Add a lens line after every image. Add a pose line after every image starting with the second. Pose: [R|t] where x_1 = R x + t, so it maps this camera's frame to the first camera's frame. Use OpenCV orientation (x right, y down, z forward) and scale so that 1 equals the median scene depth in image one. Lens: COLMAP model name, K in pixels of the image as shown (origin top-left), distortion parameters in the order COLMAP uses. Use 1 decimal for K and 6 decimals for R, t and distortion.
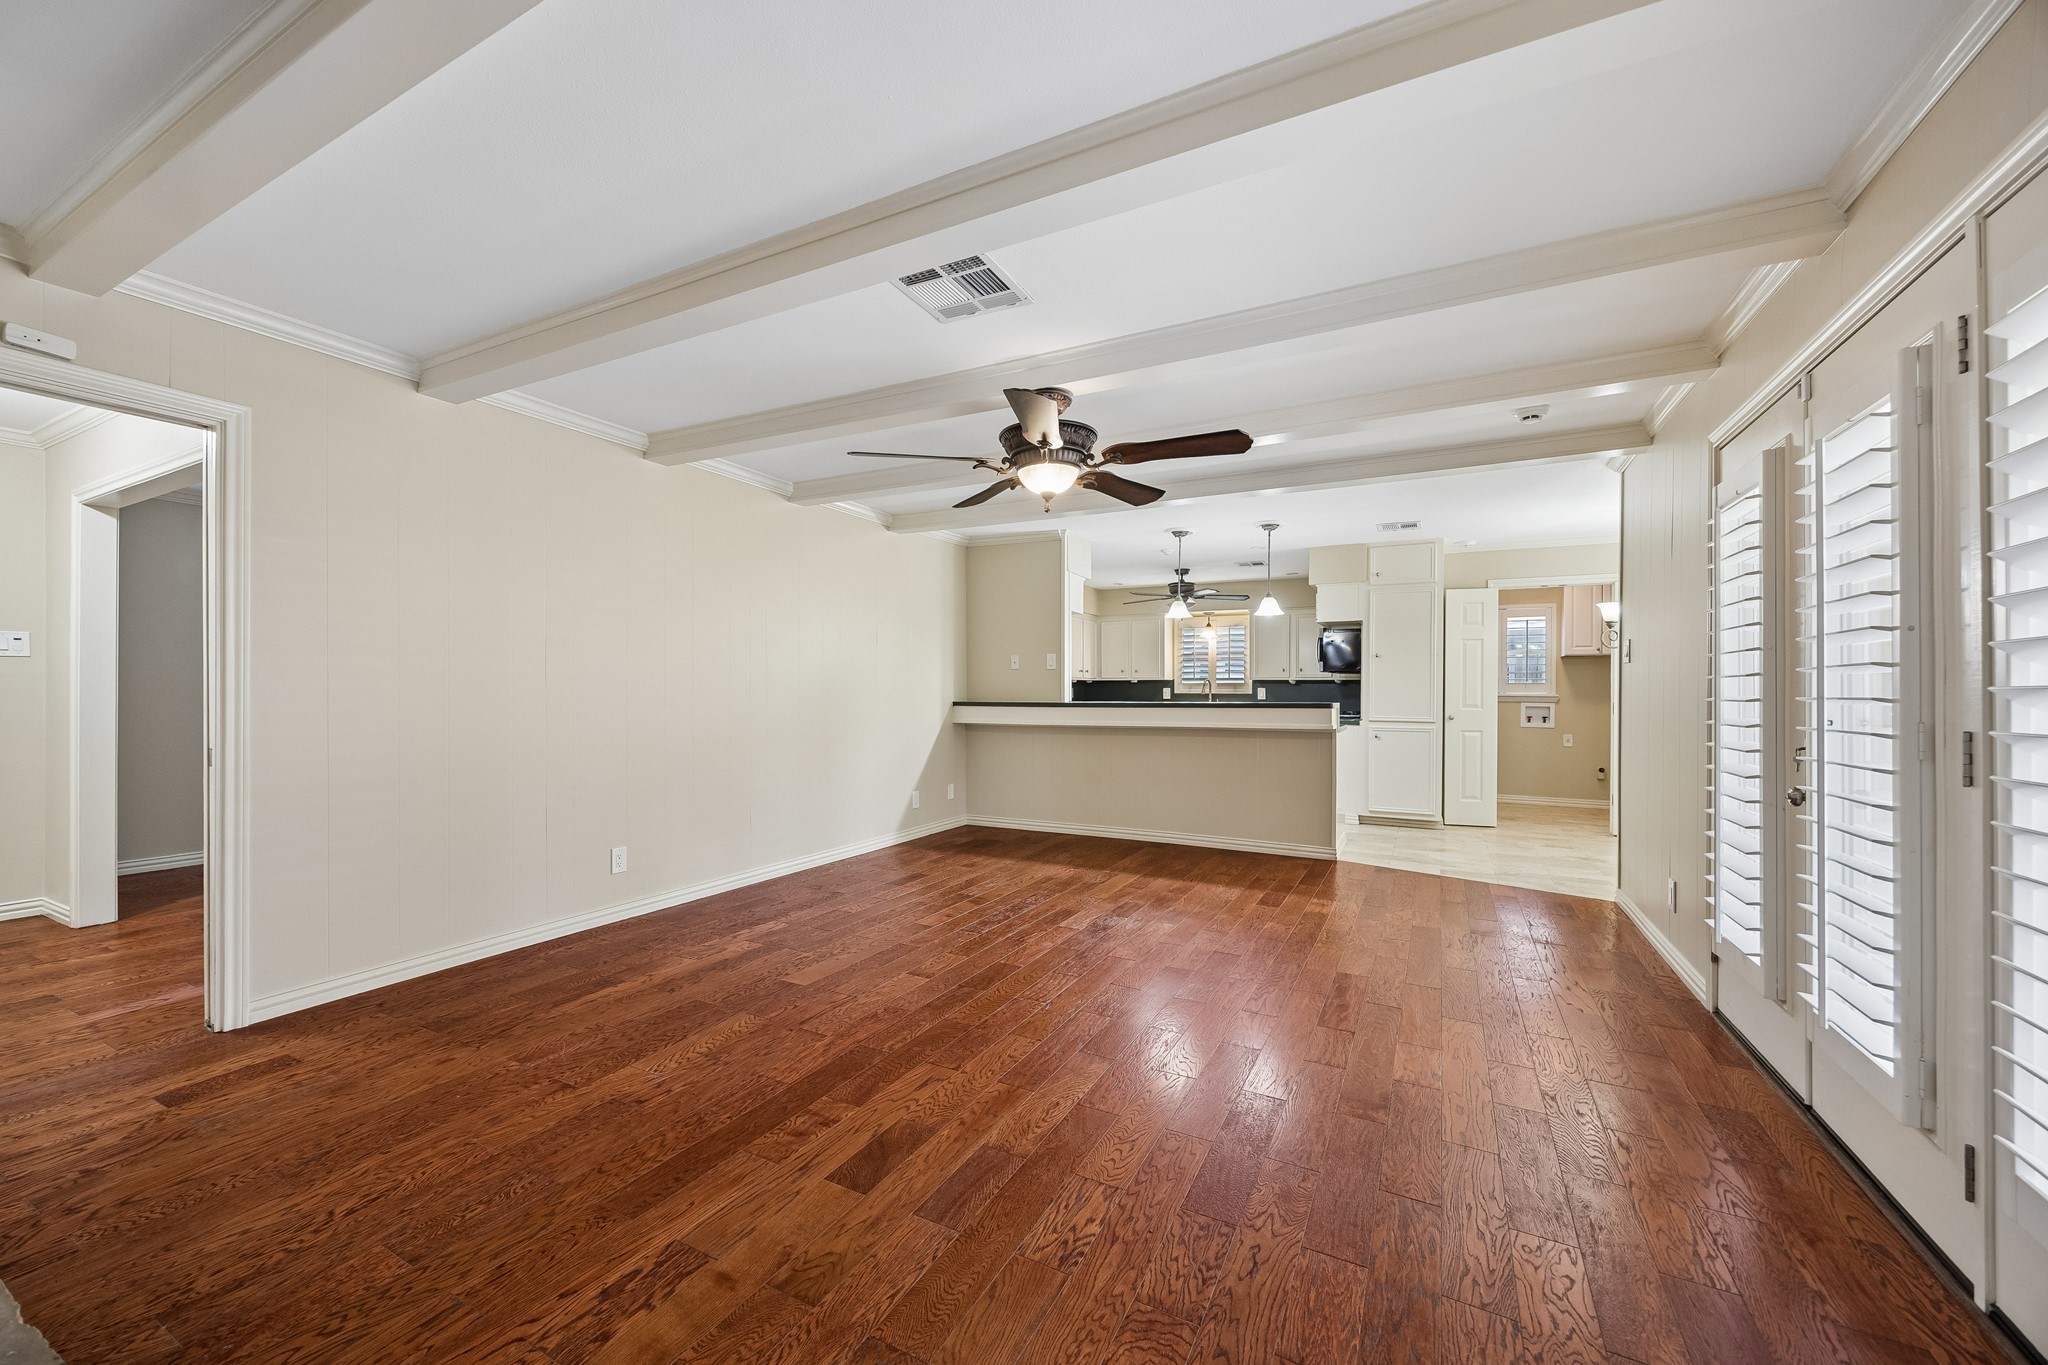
lens RADIAL K [[788.9, 0, 1024.0], [0, 788.9, 682.5], [0, 0, 1]] dist [-0.001255, -0.000333]
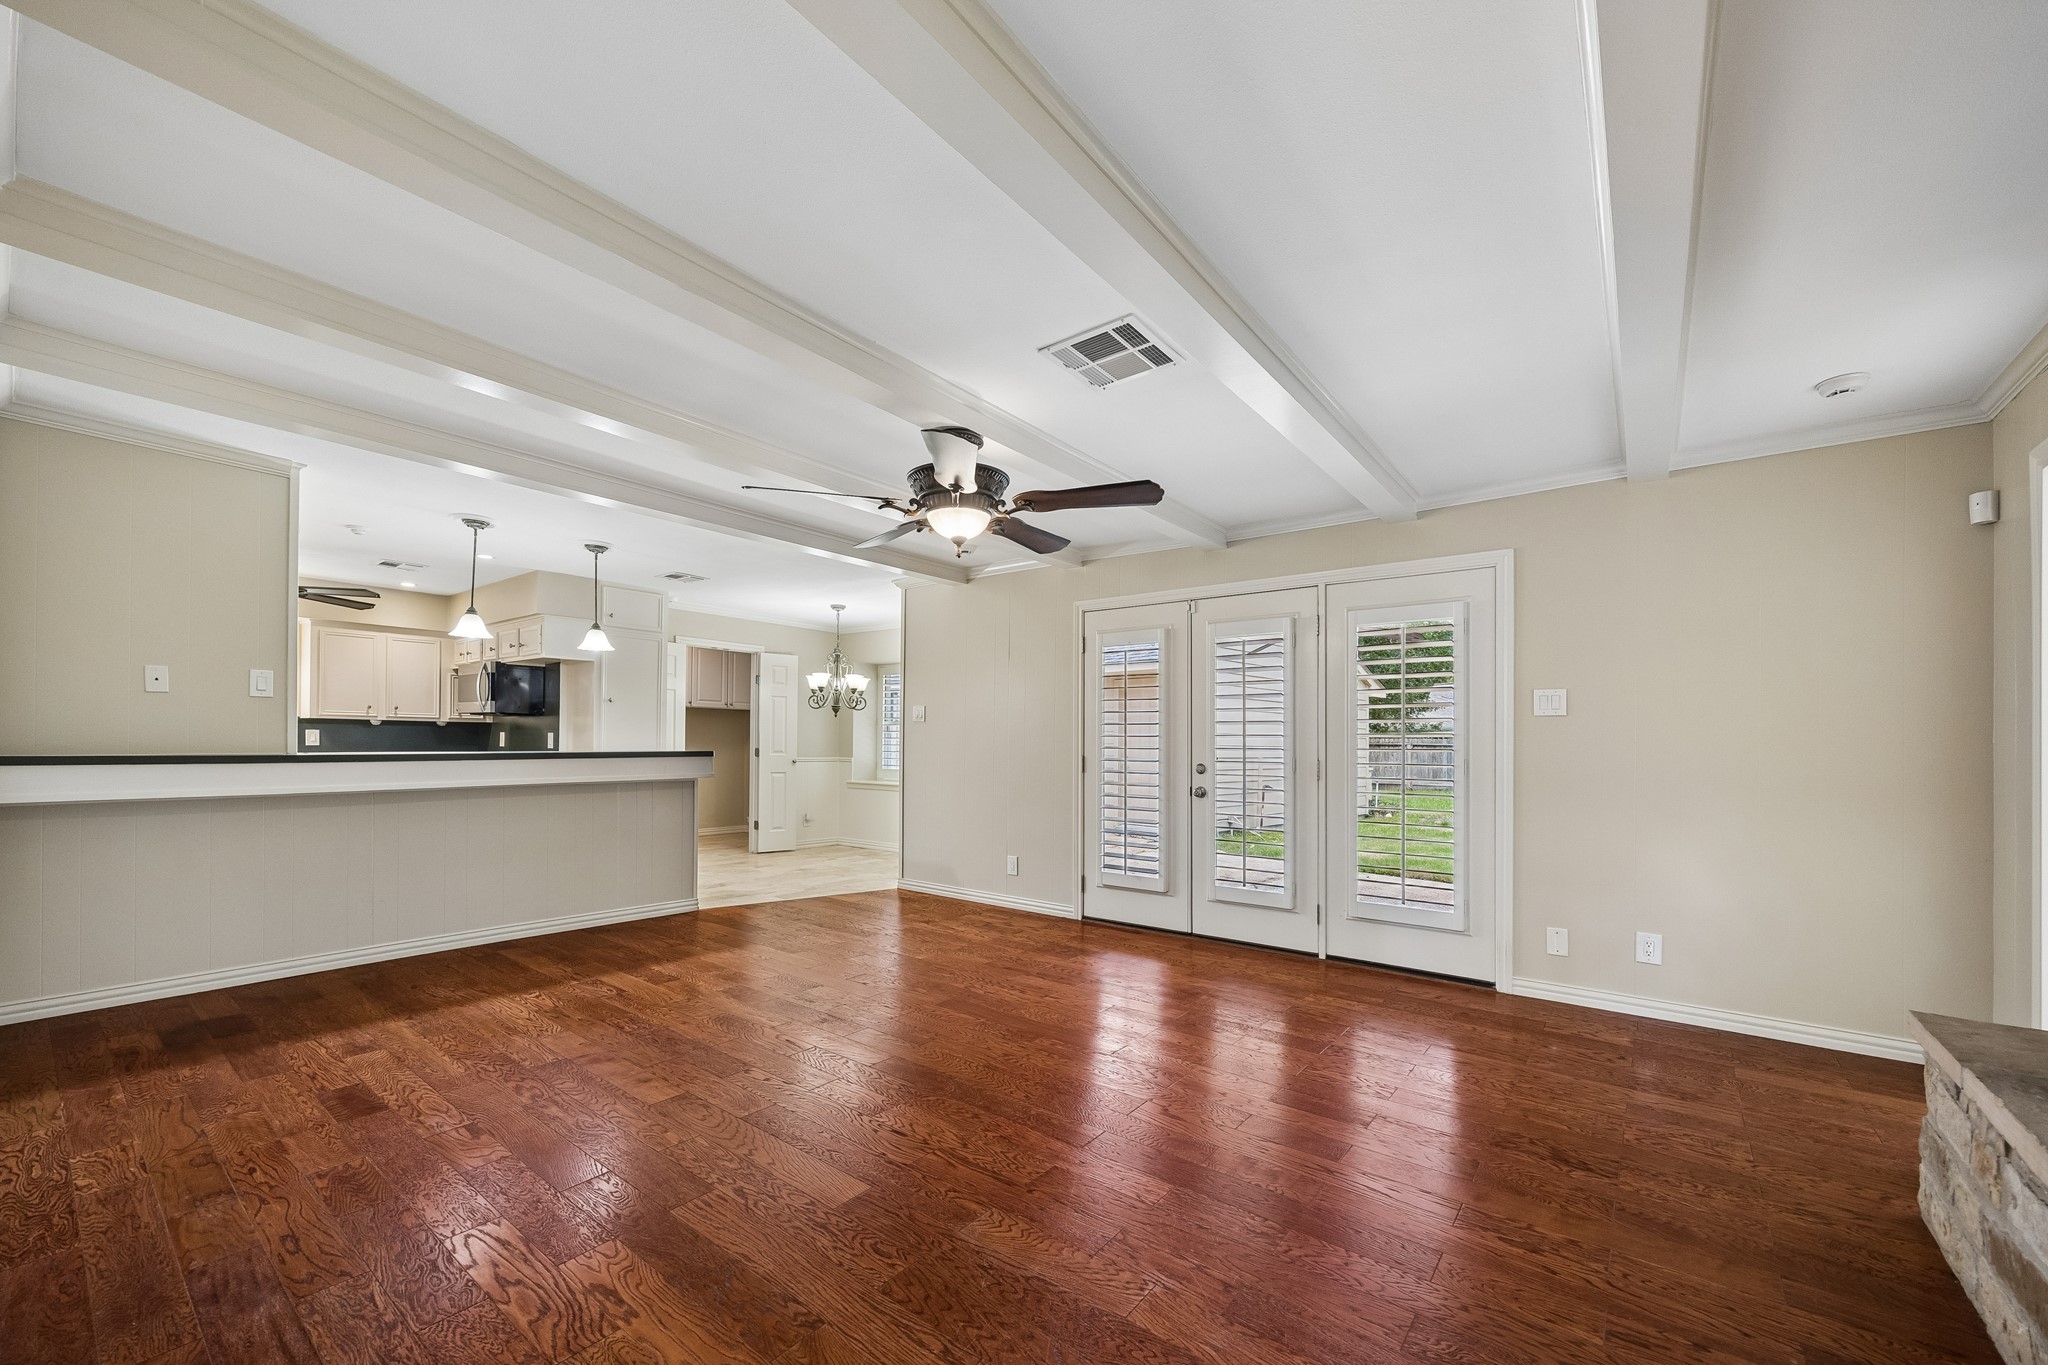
lens RADIAL K [[790.3, 0, 1014.7], [0, 790.3, 740.7], [0, 0, 1]] dist [-0.000342, -0.000009]
pose [[0.190499, 0.003373, 0.981682, -0.888545], [-0.023637, 0.999720, 0.001151, 0.003335], [-0.981403, -0.023423, 0.190526, 0.741886]]
